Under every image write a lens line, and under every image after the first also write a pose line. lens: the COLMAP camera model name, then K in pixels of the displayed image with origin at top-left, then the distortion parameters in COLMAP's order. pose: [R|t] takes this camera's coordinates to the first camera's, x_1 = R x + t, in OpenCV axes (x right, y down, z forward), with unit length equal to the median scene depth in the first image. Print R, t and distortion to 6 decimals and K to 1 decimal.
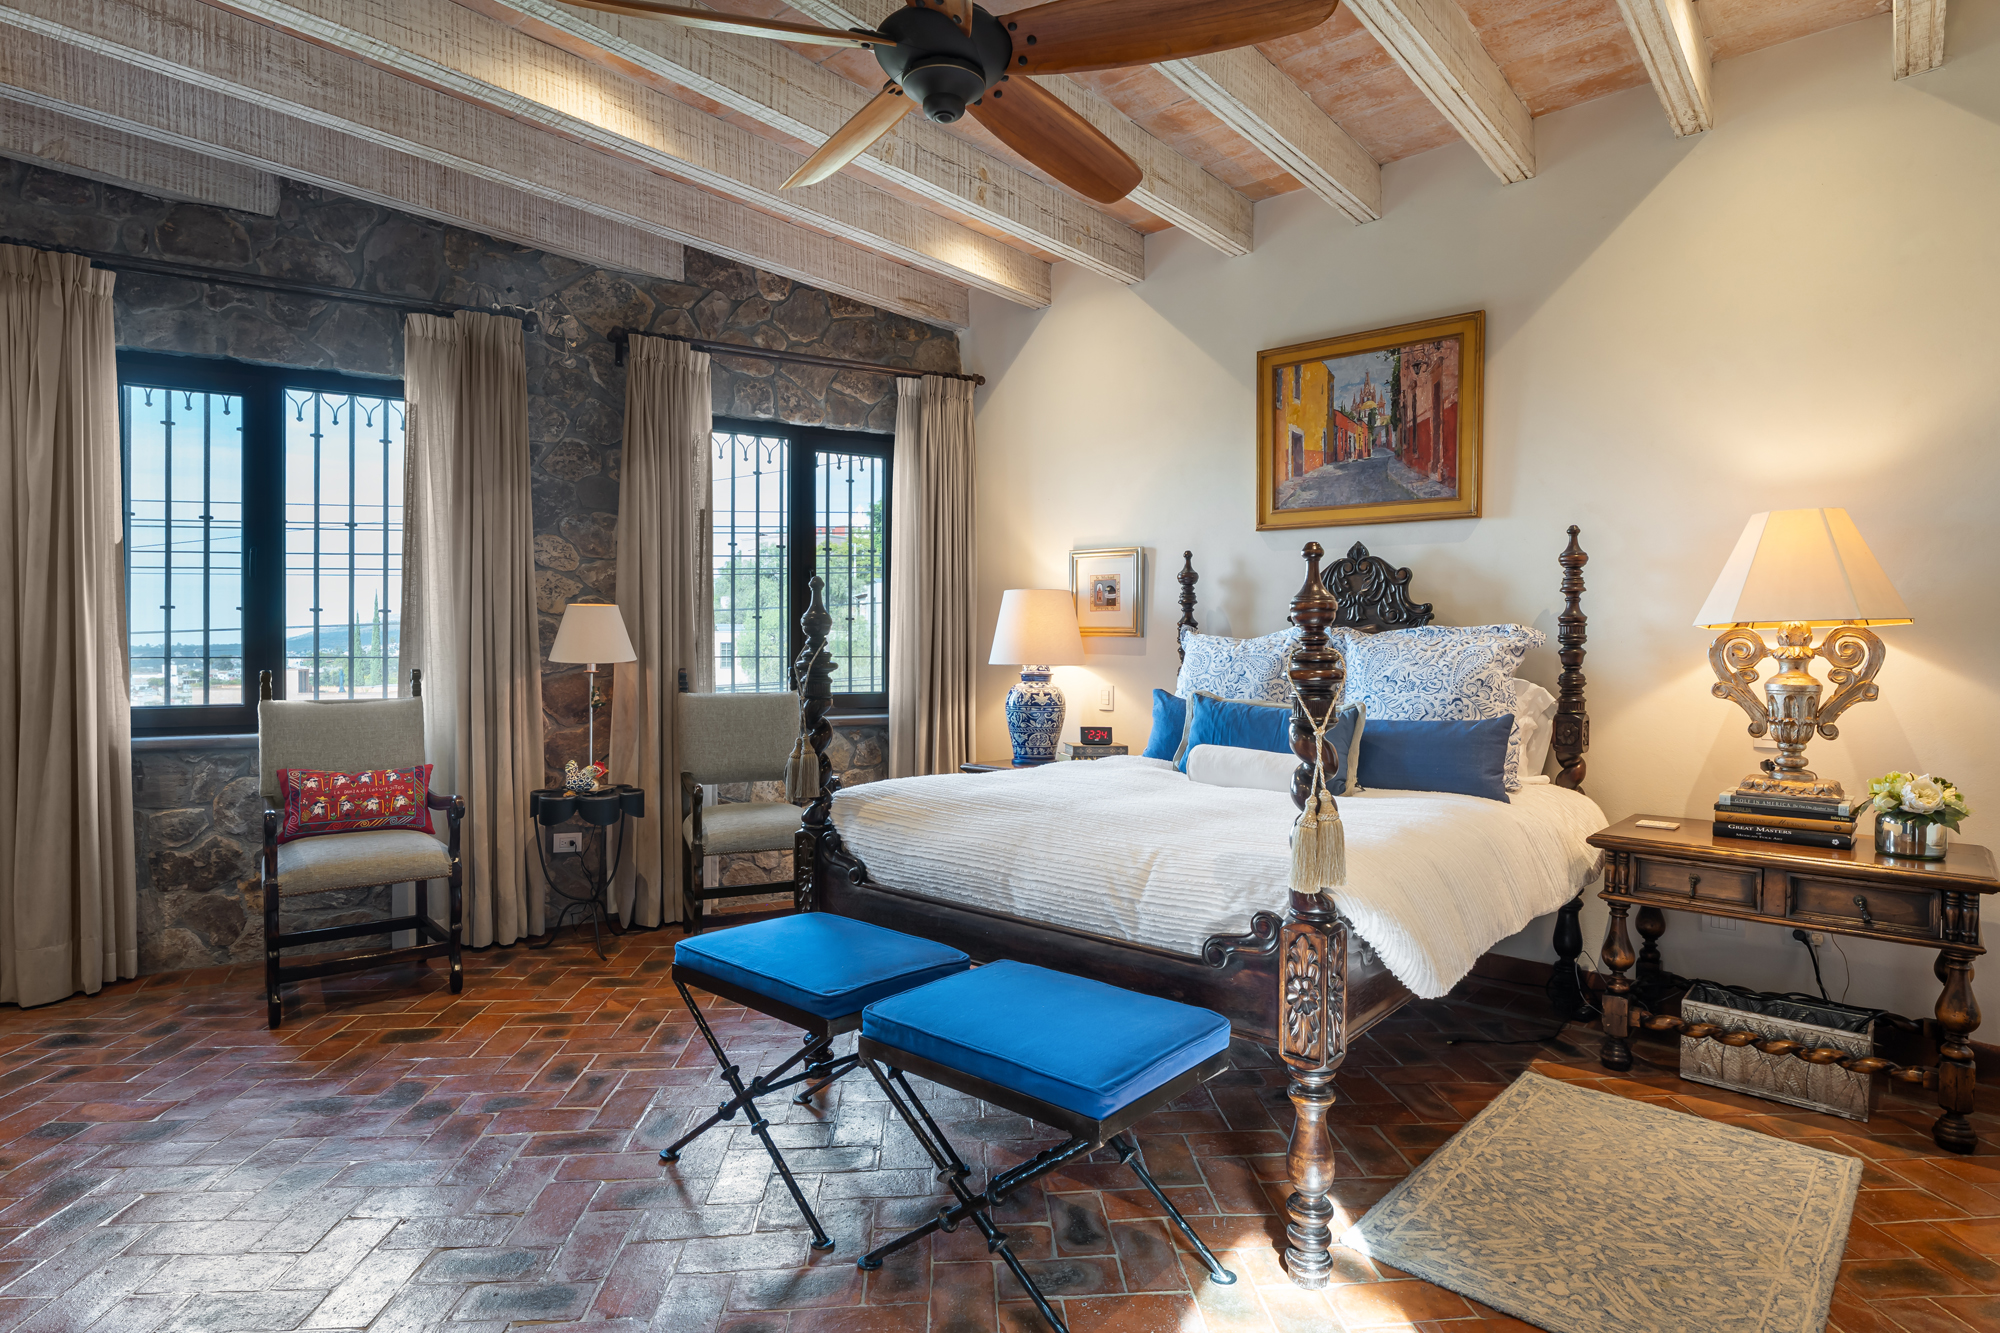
lens RADIAL K [[1050.4, 0, 990.1], [0, 1050.4, 673.9], [0, 0, 1]] dist [-0.005249, -0.004356]
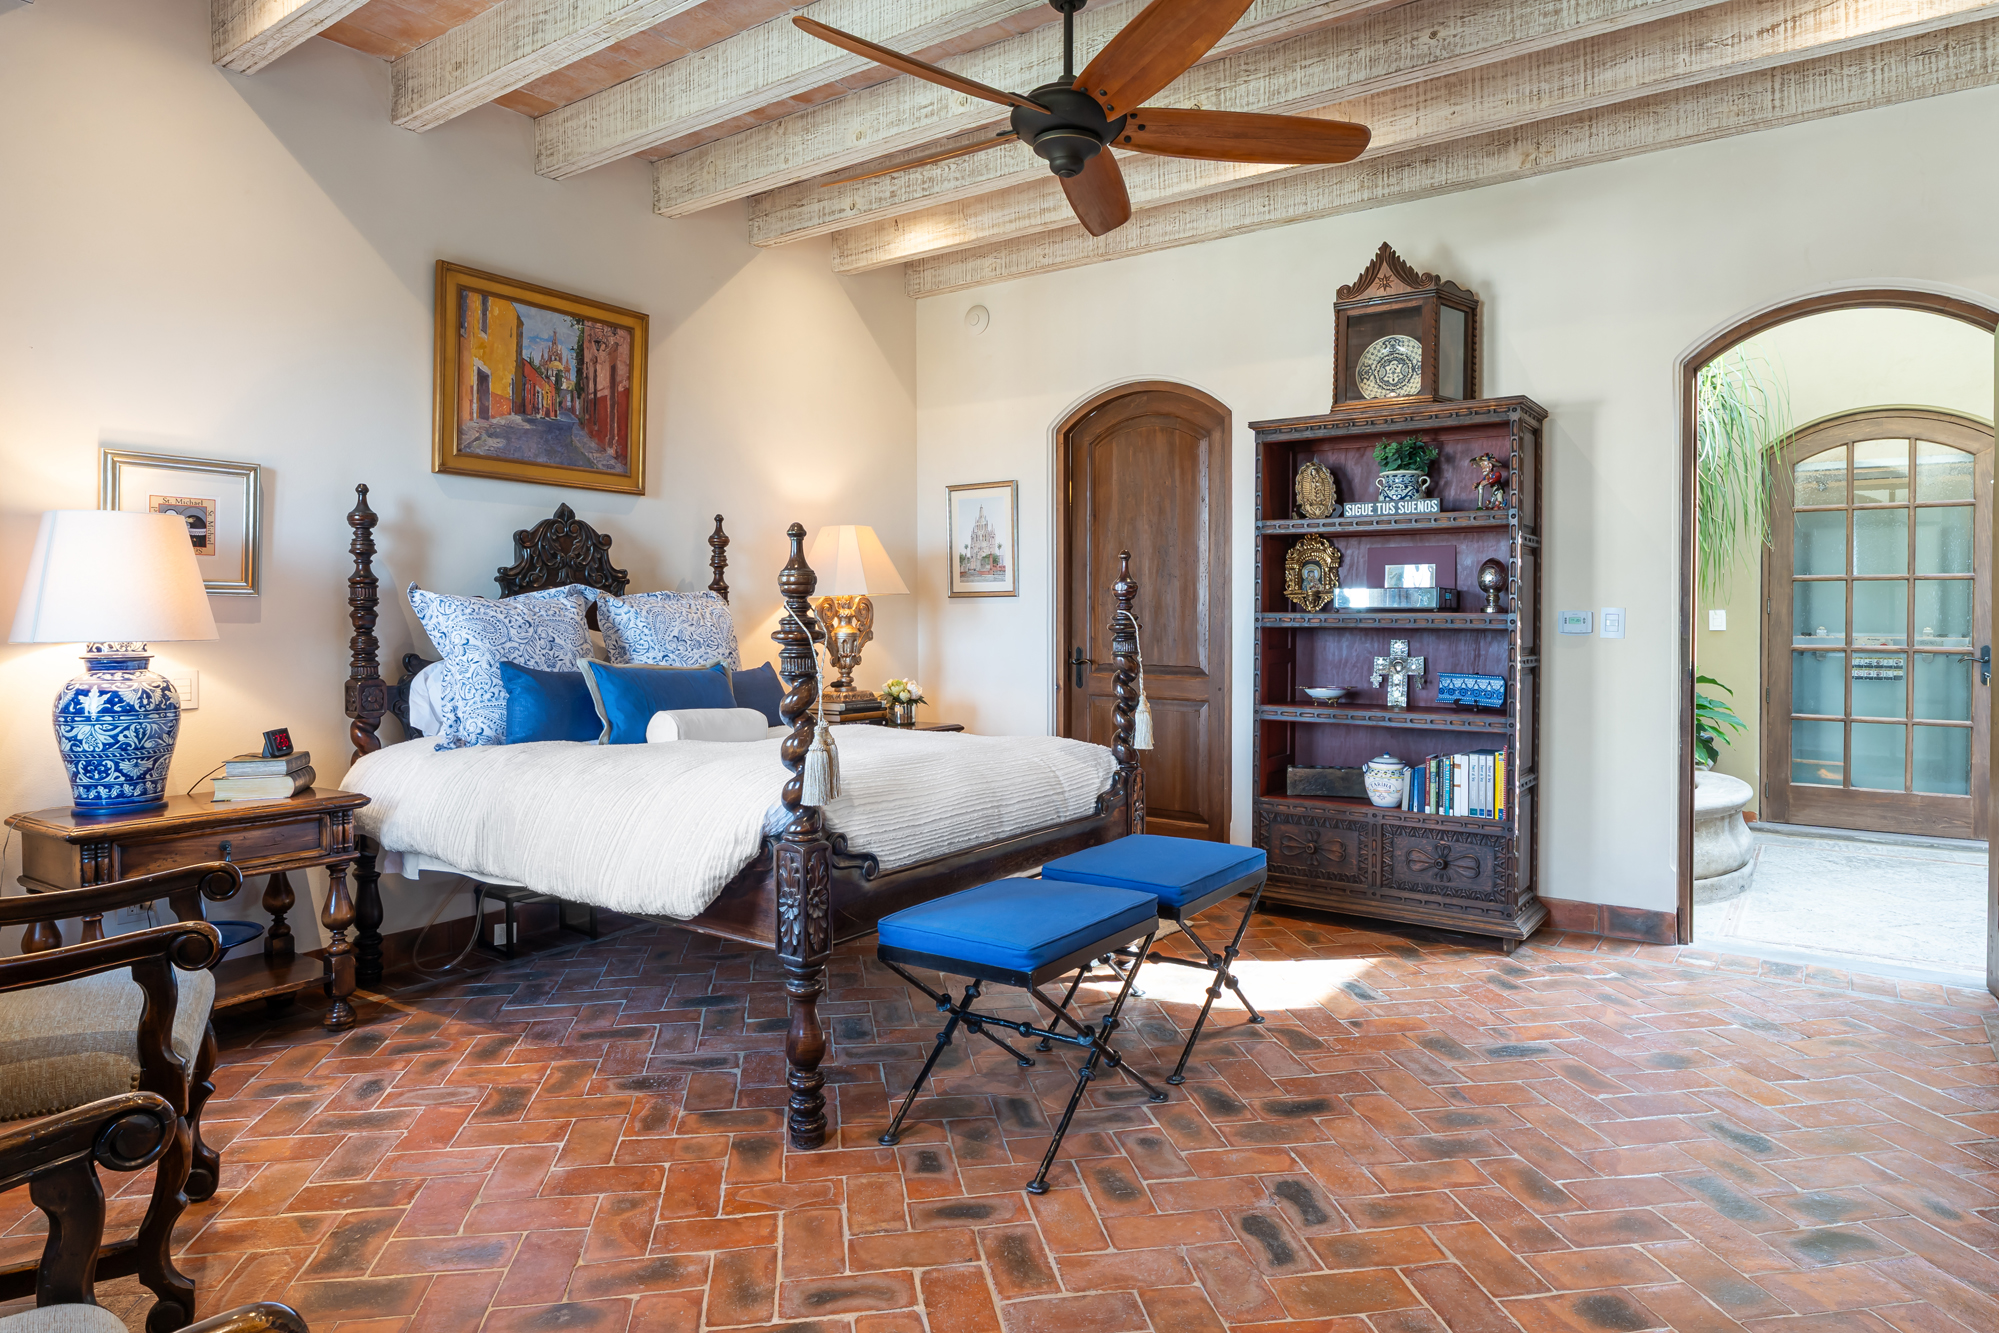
lens RADIAL K [[1184.8, 0, 989.1], [0, 1184.8, 663.6], [0, 0, 1]] dist [-0.008075, -0.002549]
pose [[-0.100664, -0.045599, 0.993875, -0.774189], [0.025712, 0.998496, 0.048415, -0.018058], [-0.994588, 0.030428, -0.099340, 0.688216]]
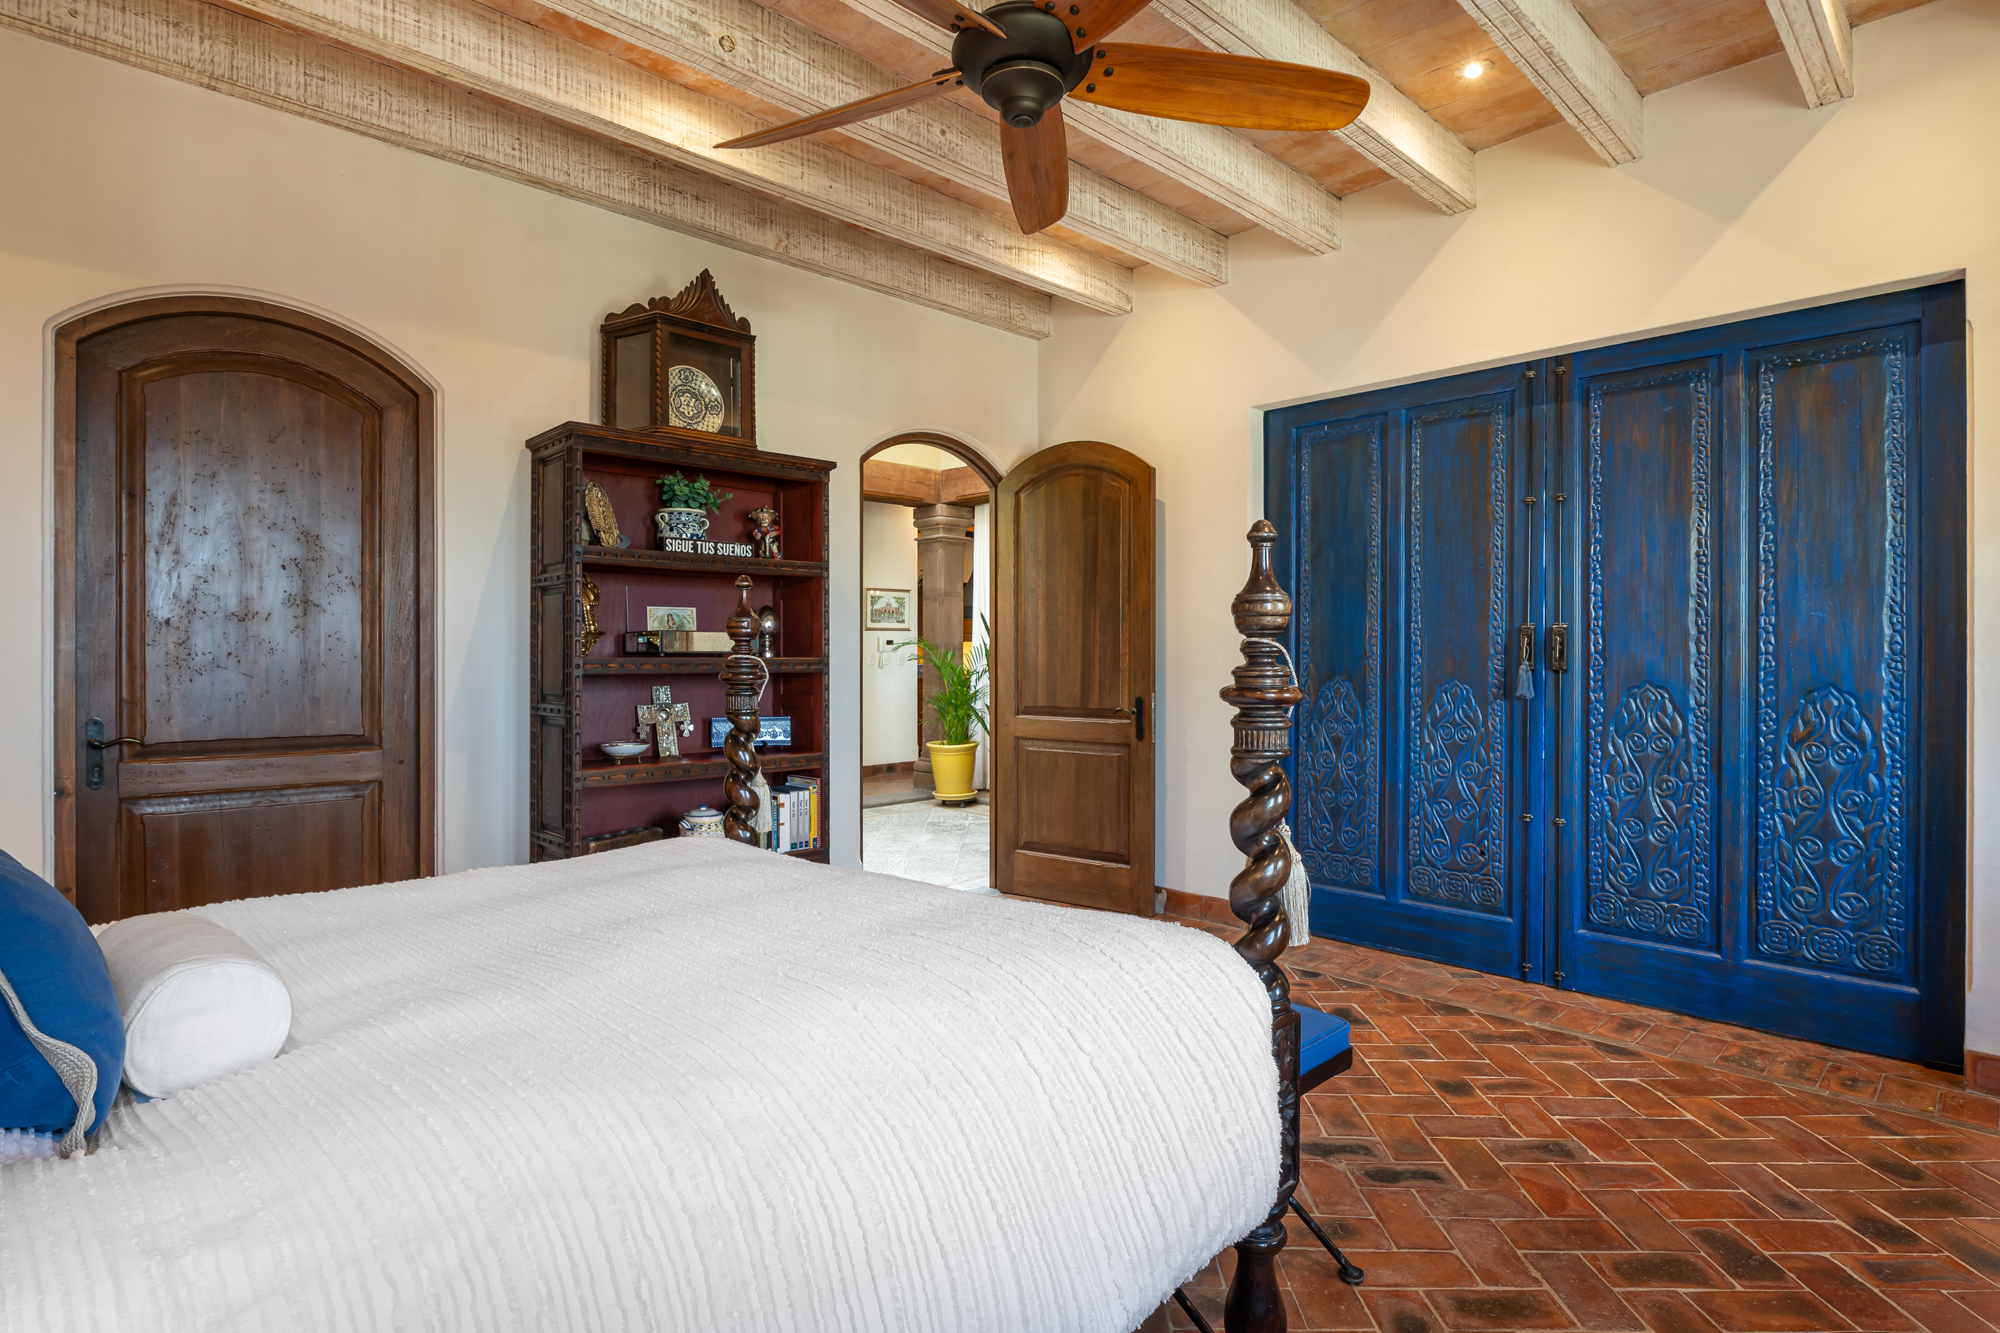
lens RADIAL K [[1050.4, 0, 1046.5], [0, 1050.4, 653.0], [0, 0, 1]] dist [-0.005249, -0.004356]
pose [[-0.998447, -0.004209, 0.055544, -0.070172], [-0.002912, 0.999722, 0.023415, -0.027957], [-0.055627, 0.023217, -0.998182, 1.113688]]
